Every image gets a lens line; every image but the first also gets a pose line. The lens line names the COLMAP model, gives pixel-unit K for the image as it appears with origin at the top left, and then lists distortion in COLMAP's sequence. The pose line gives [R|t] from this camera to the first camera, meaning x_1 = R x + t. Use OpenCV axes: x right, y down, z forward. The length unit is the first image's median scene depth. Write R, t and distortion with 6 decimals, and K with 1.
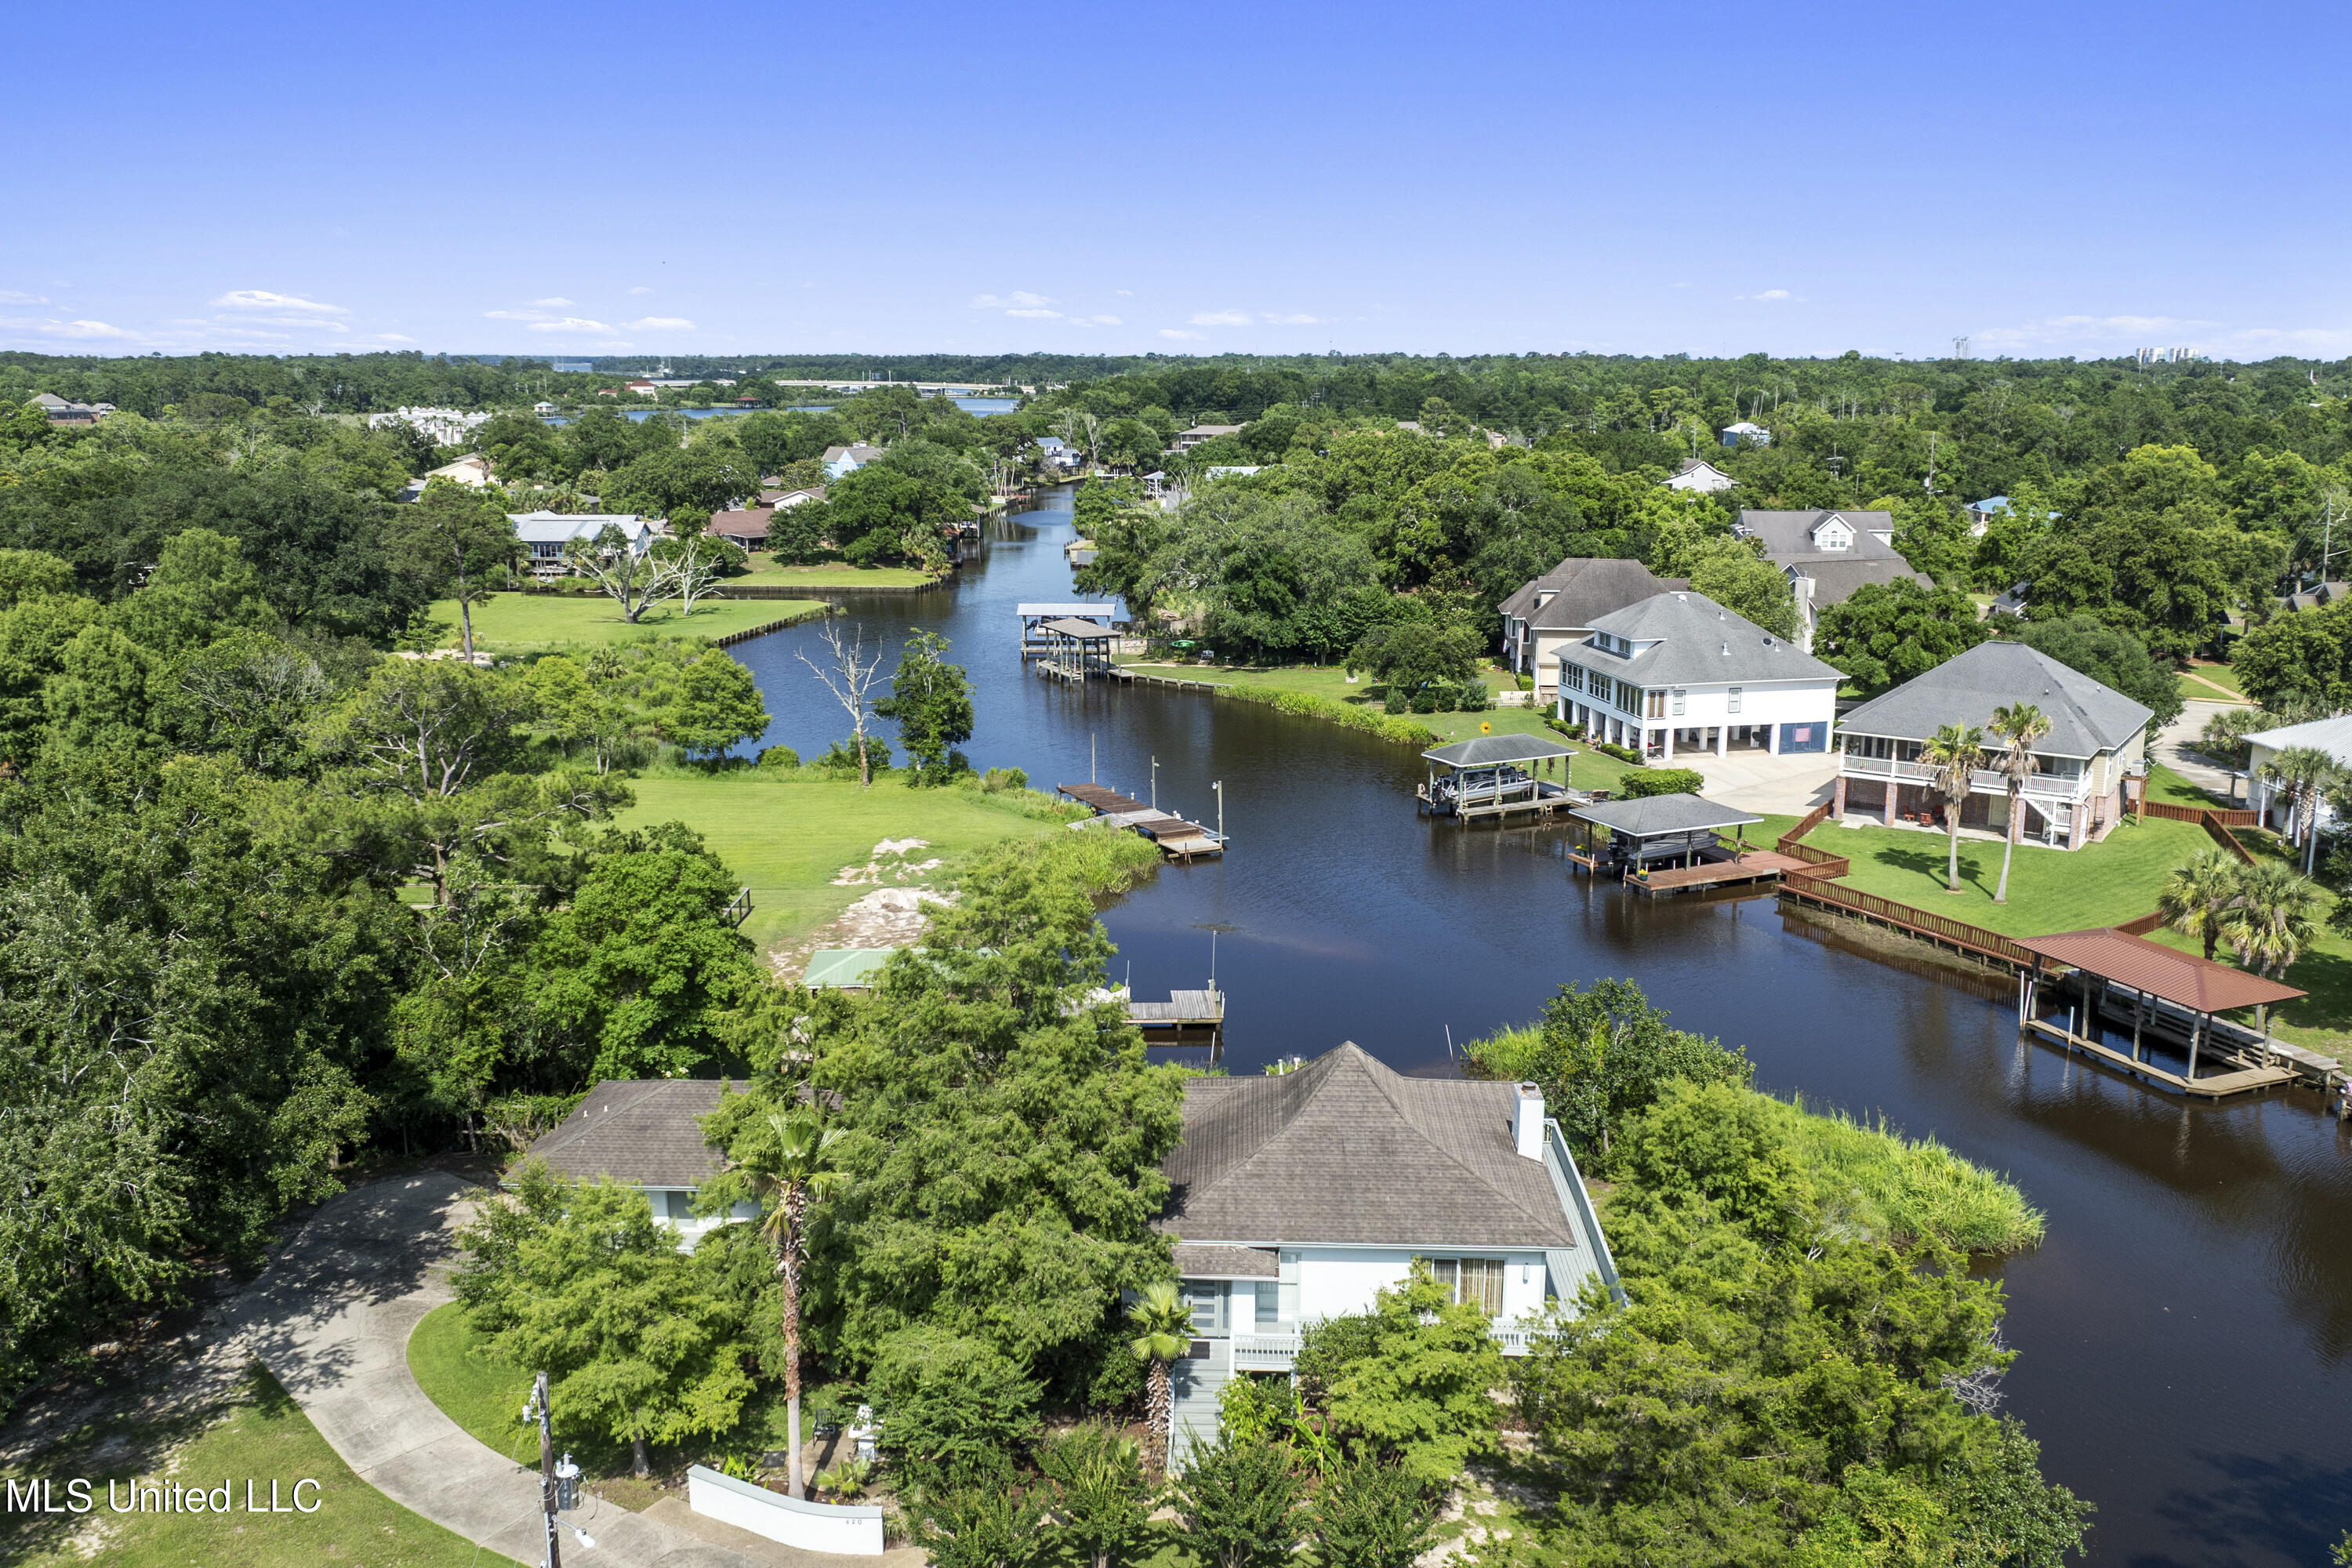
lens RADIAL K [[1934.8, 0, 1176.0], [0, 1934.8, 784.0], [0, 0, 1]] dist [-0.022133, 0.001288]
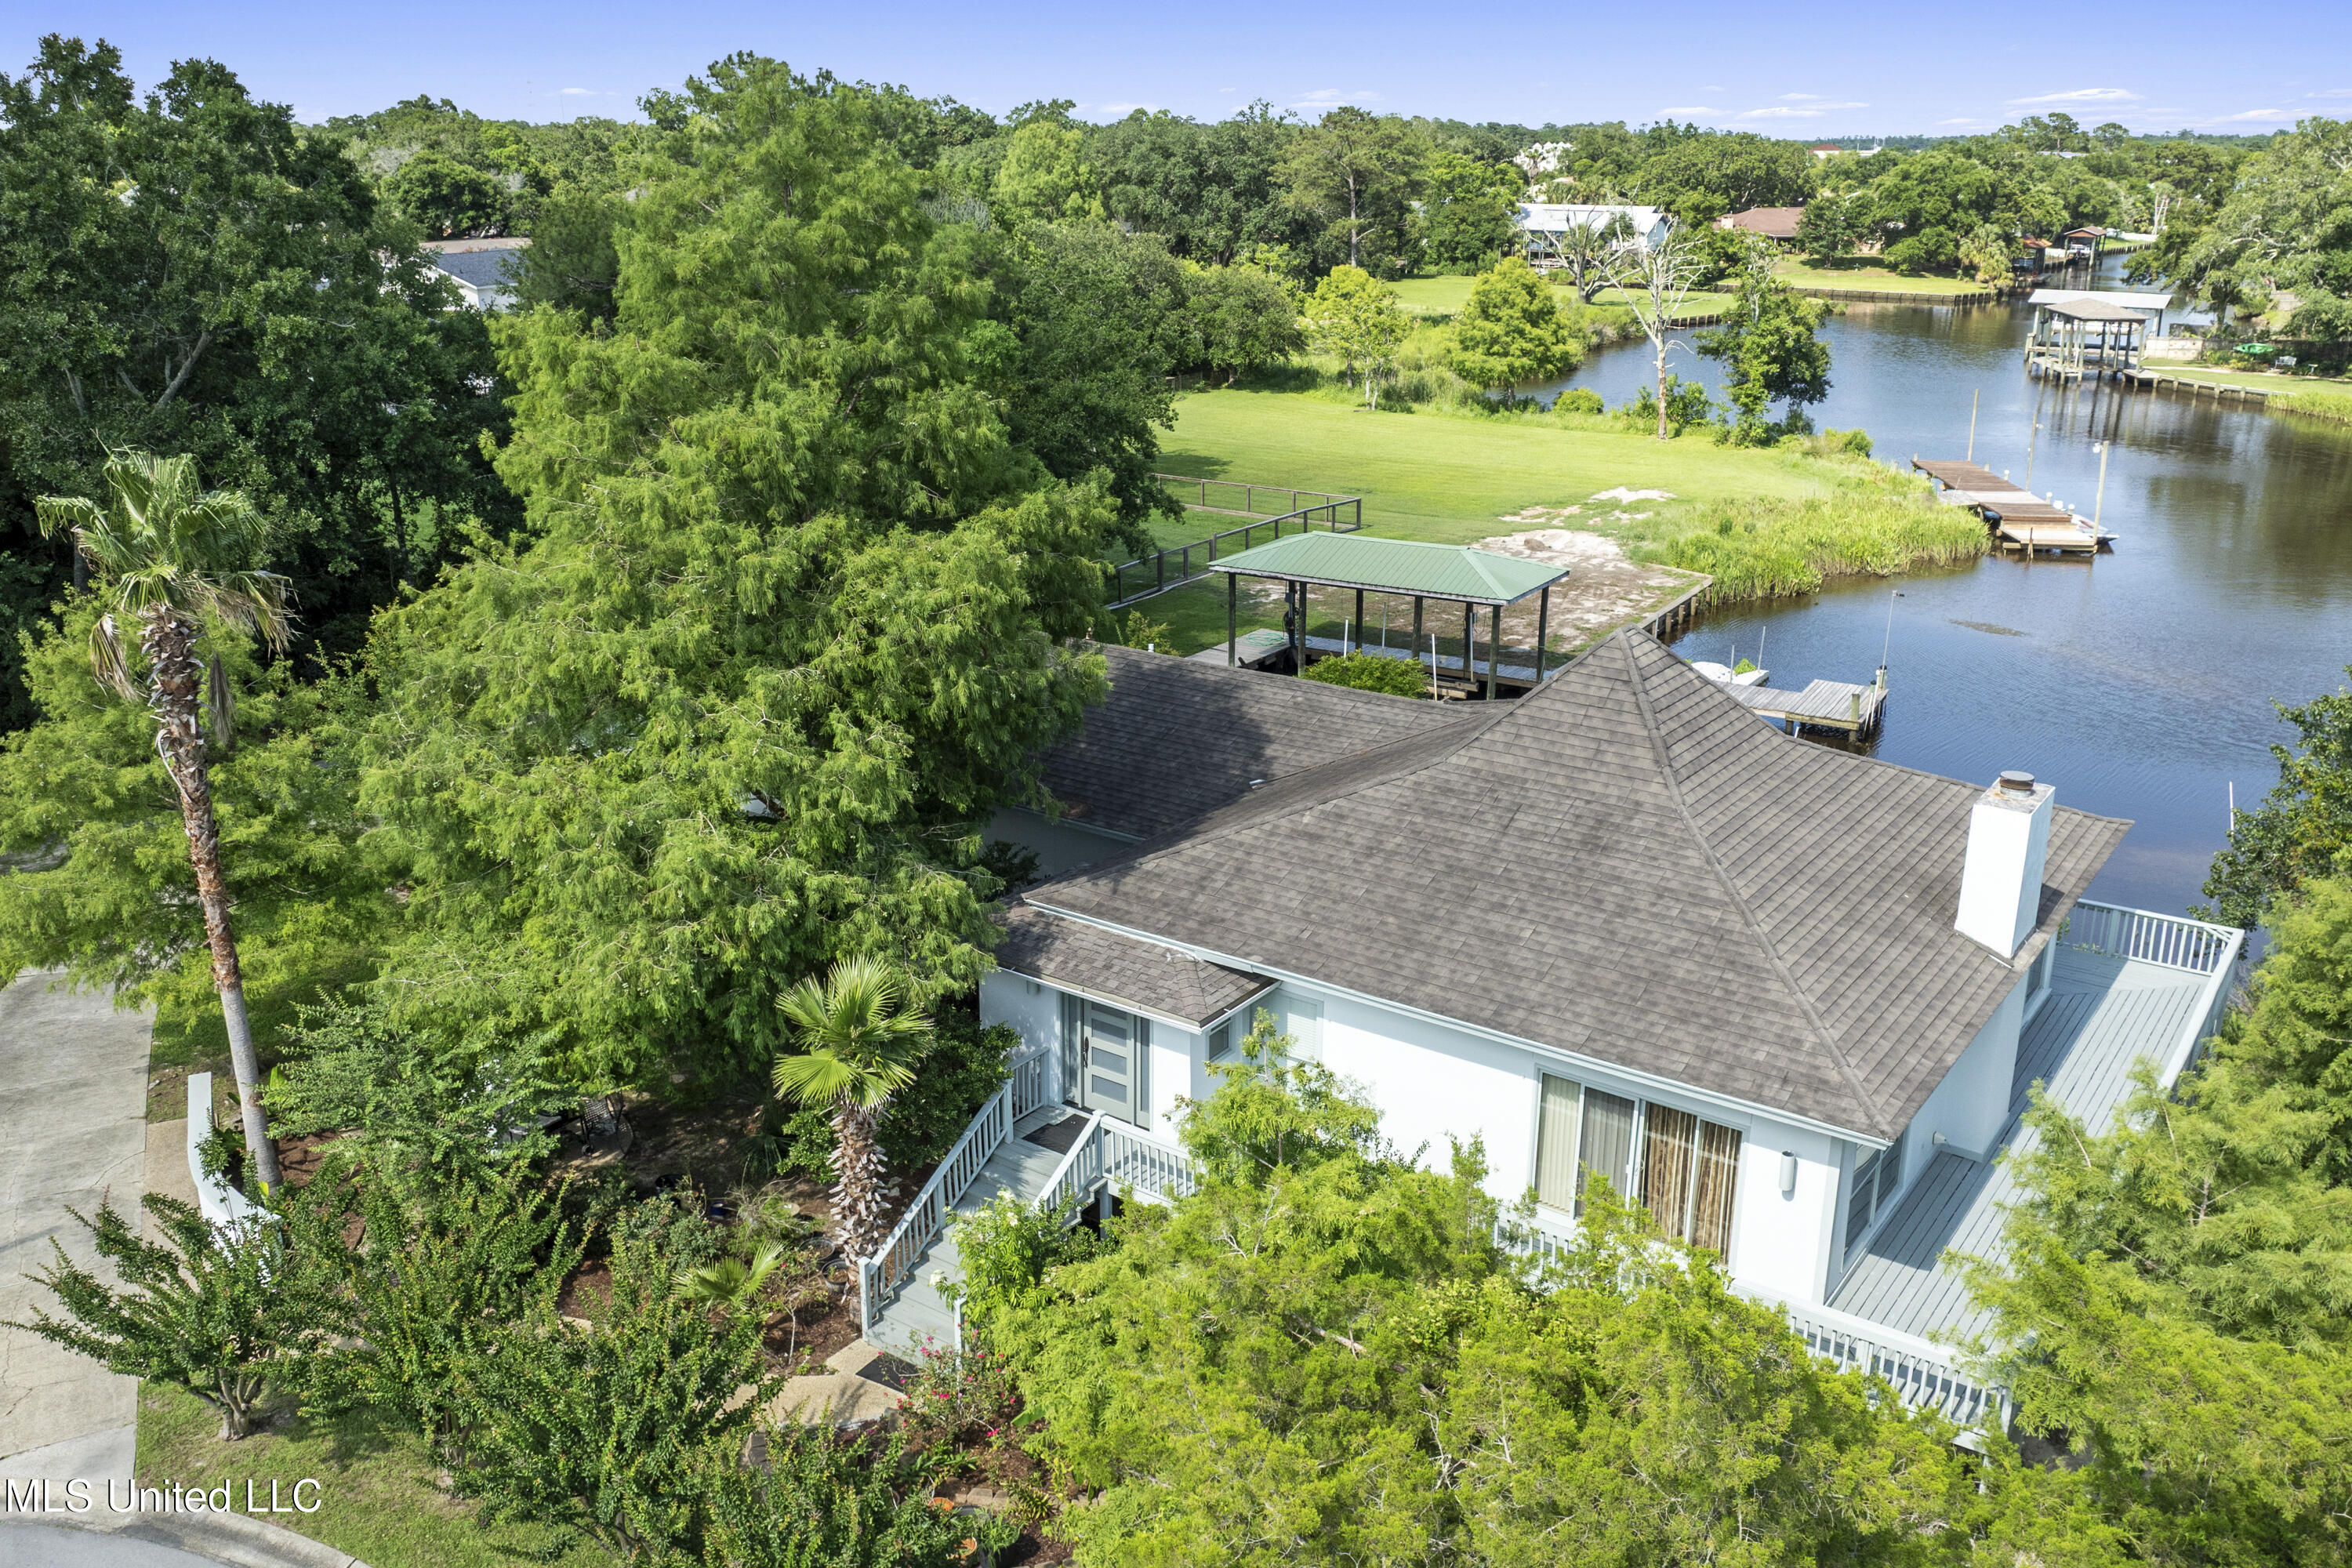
lens RADIAL K [[1934.8, 0, 1176.0], [0, 1934.8, 784.0], [0, 0, 1]] dist [-0.022133, 0.001288]
pose [[0.829816, 0.173186, -0.530483, 0.105778], [-0.116987, 0.983488, 0.138078, 0.049539], [0.545636, -0.052520, 0.836375, 0.225522]]
